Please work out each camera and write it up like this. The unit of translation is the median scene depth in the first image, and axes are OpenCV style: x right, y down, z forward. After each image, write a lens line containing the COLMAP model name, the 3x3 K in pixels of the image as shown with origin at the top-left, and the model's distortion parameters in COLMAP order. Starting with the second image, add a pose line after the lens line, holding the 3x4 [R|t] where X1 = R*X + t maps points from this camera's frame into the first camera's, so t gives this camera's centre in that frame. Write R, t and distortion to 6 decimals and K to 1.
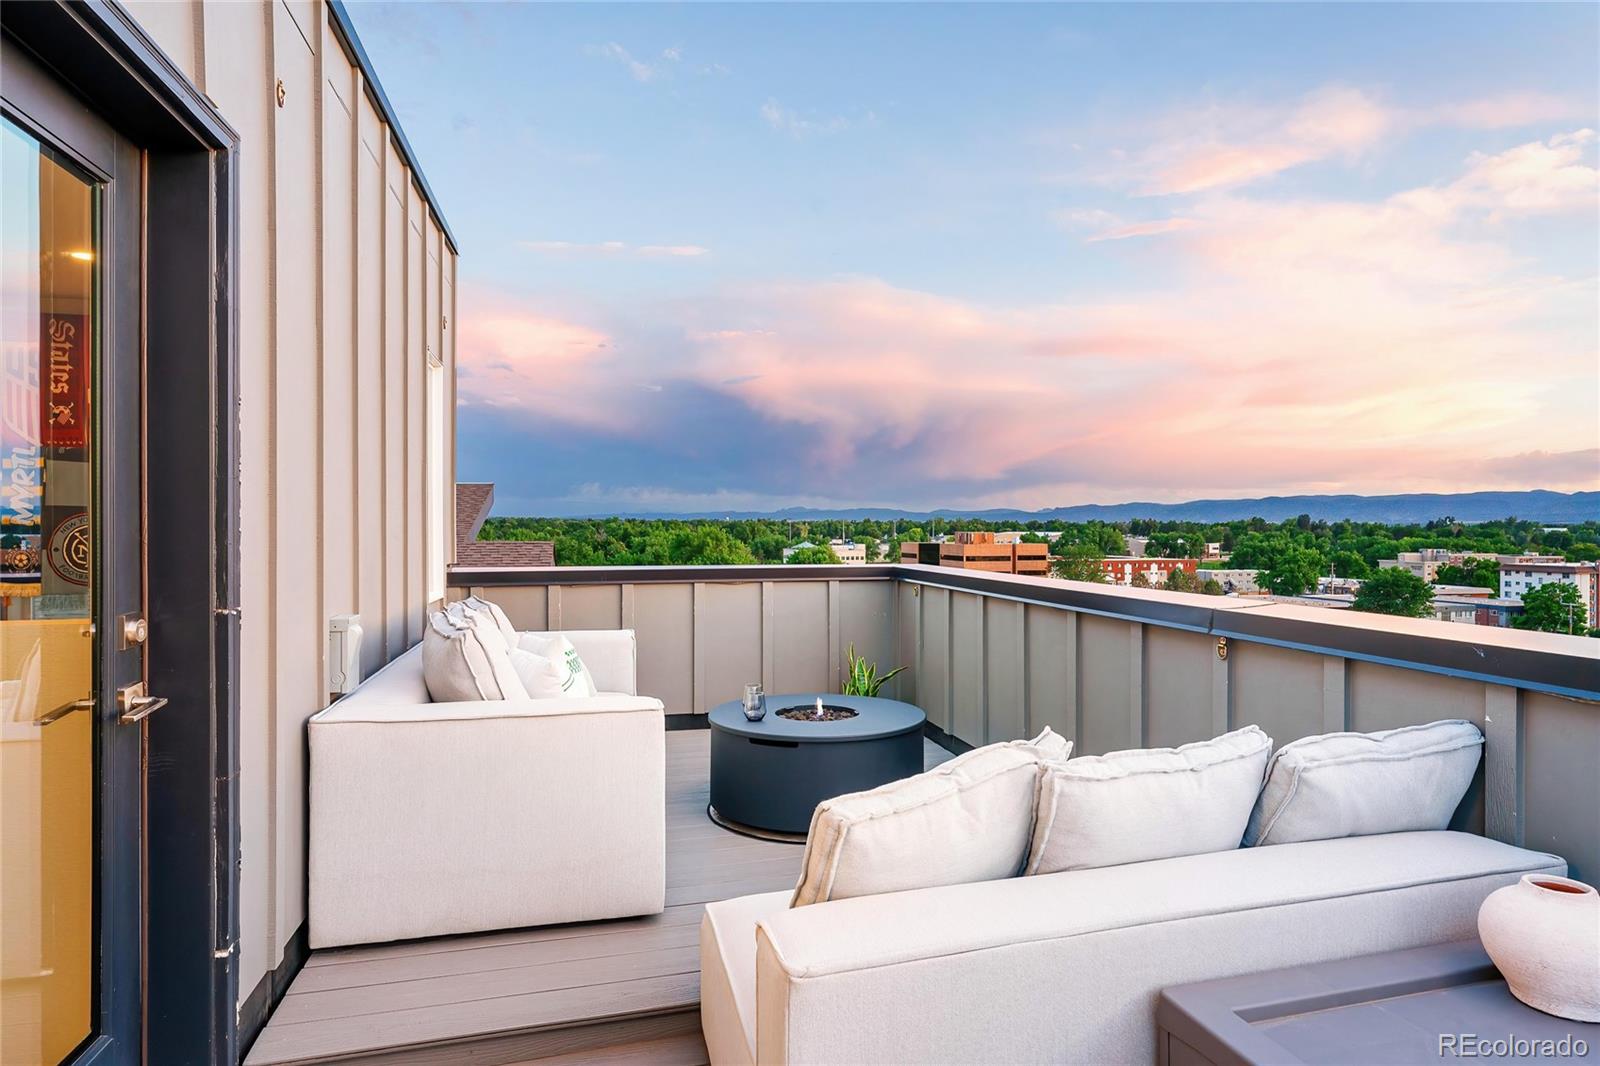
lens RADIAL K [[908.8, 0, 800.0], [0, 908.8, 533.0], [0, 0, 1]] dist [0.001941, 0.000034]
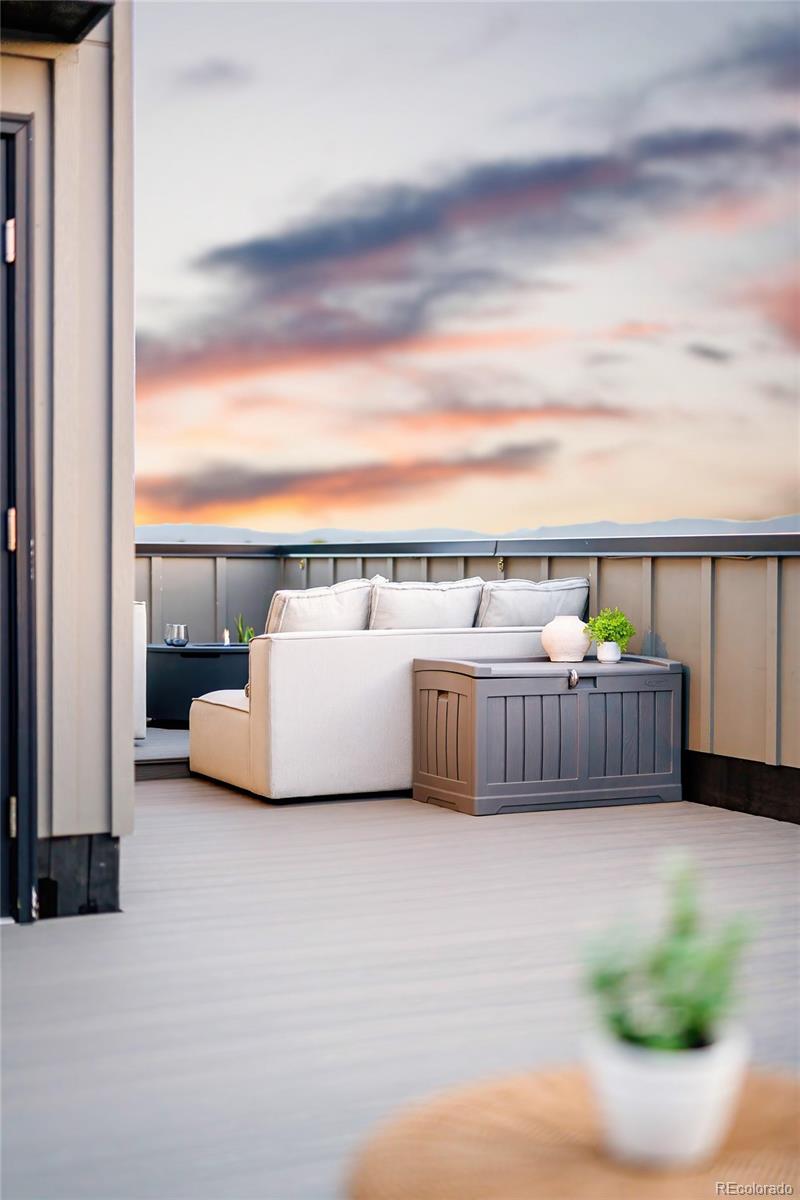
lens RADIAL K [[2028.0, 0, 400.0], [0, 2028.0, 600.0], [0, 0, 1]] dist [0.025822, 0.058639]
pose [[0.981750, -0.000908, 0.190171, -0.573140], [-0.000683, 0.999965, 0.008297, 0.239449], [-0.190172, -0.008276, 0.981716, -3.649565]]
